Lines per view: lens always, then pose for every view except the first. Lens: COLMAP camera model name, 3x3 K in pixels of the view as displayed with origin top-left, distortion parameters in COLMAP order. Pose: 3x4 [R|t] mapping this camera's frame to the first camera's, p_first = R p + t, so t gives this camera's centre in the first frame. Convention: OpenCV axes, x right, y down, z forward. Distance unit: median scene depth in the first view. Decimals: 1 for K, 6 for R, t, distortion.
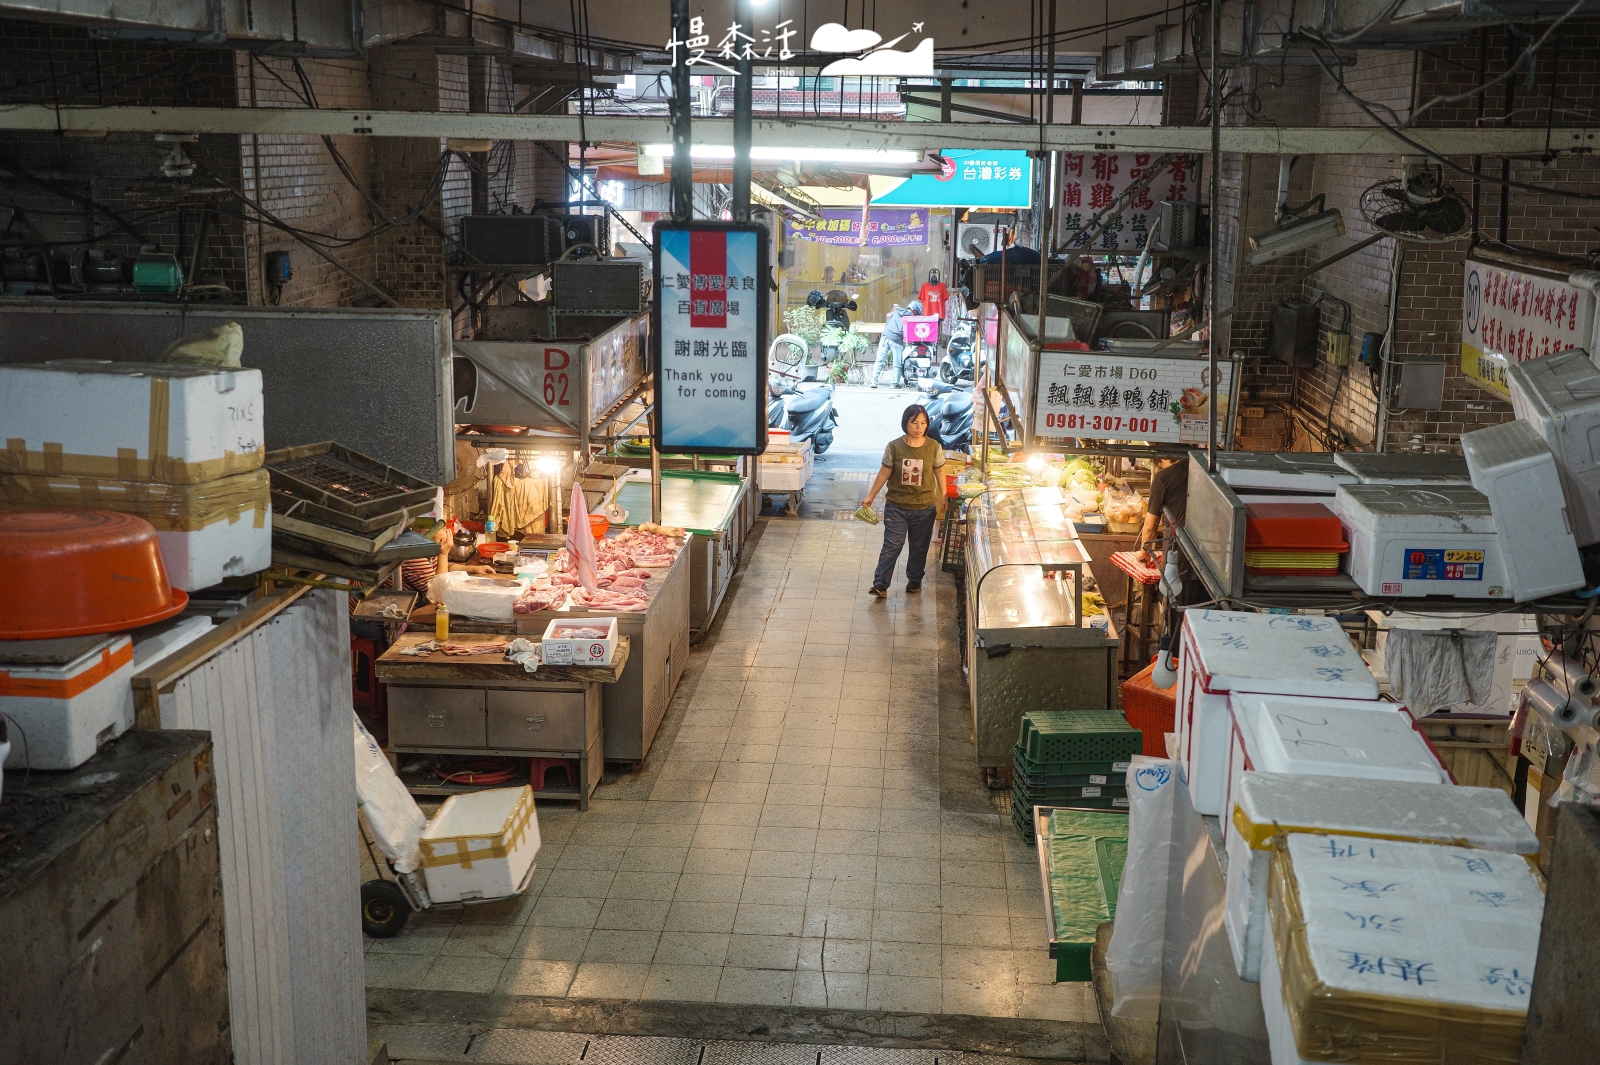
lens RADIAL K [[1915.5, 0, 800.0], [0, 1915.5, 532.5], [0, 0, 1]] dist [0.056126, 0.016407]
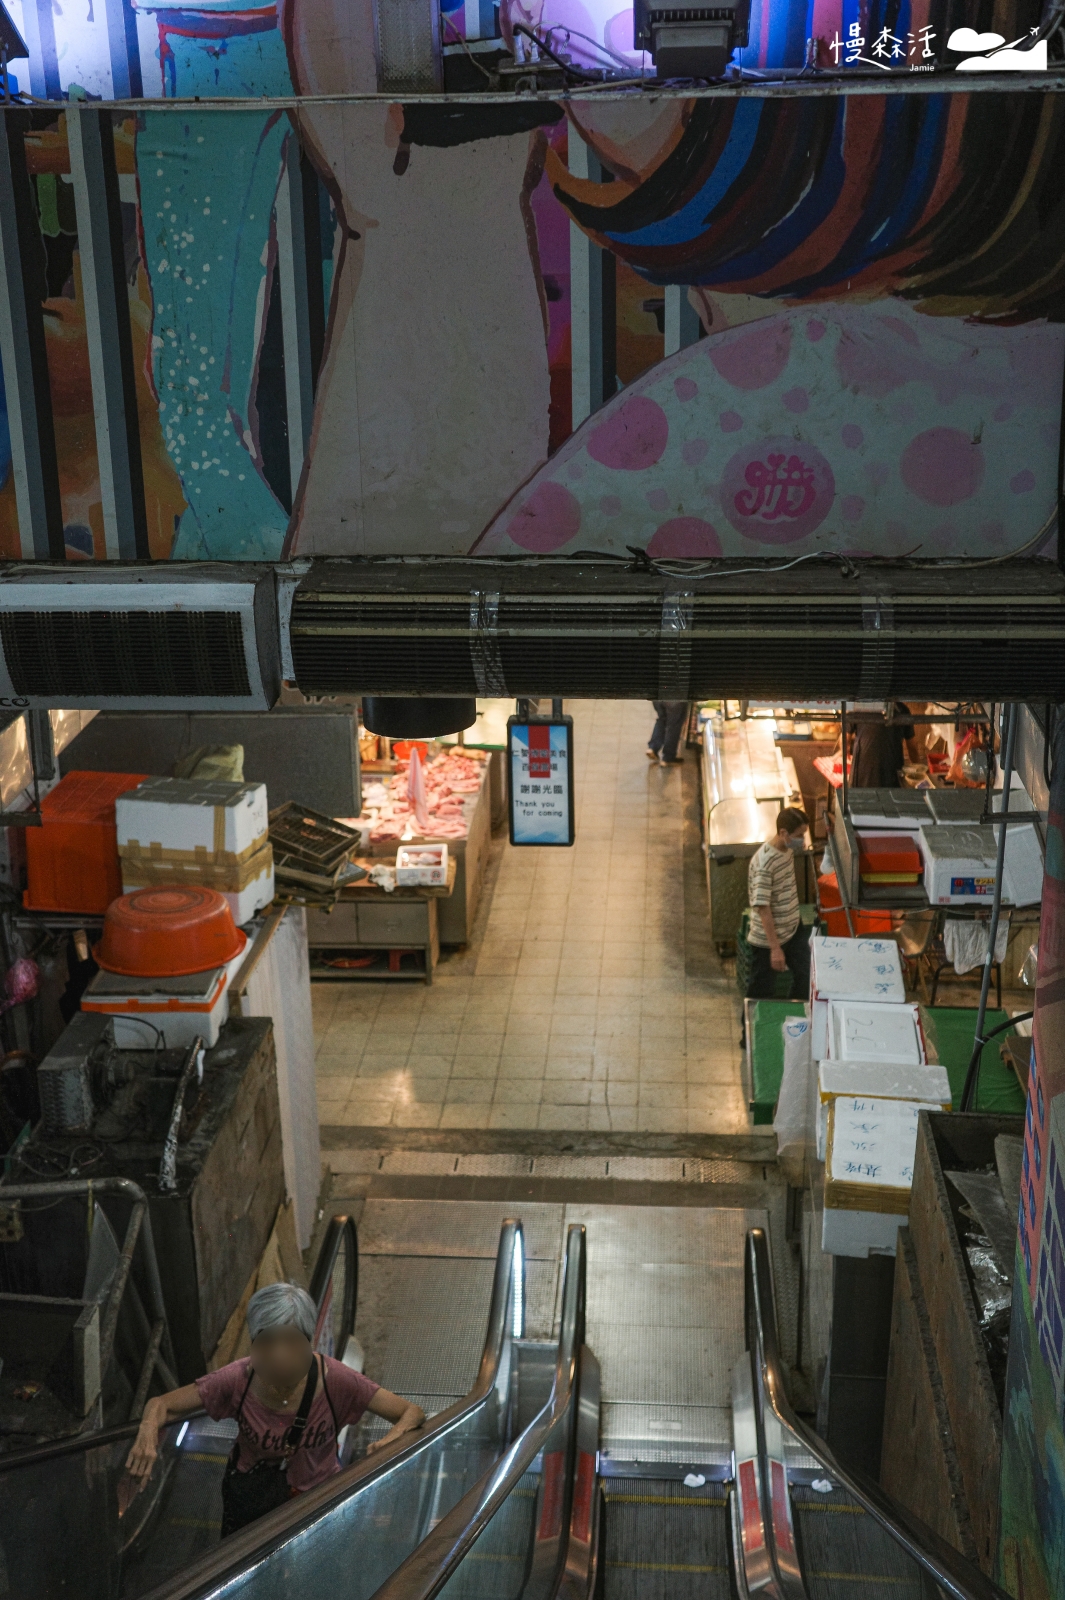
lens RADIAL K [[1984.3, 0, 532.5], [0, 1984.3, 800.0], [0, 0, 1]] dist [0.071646, 0.000977]
pose [[0.999513, -0.029689, -0.009565, -0.025776], [0.030624, 0.992284, 0.120145, -0.206873], [0.005924, -0.120379, 0.992710, -0.538270]]
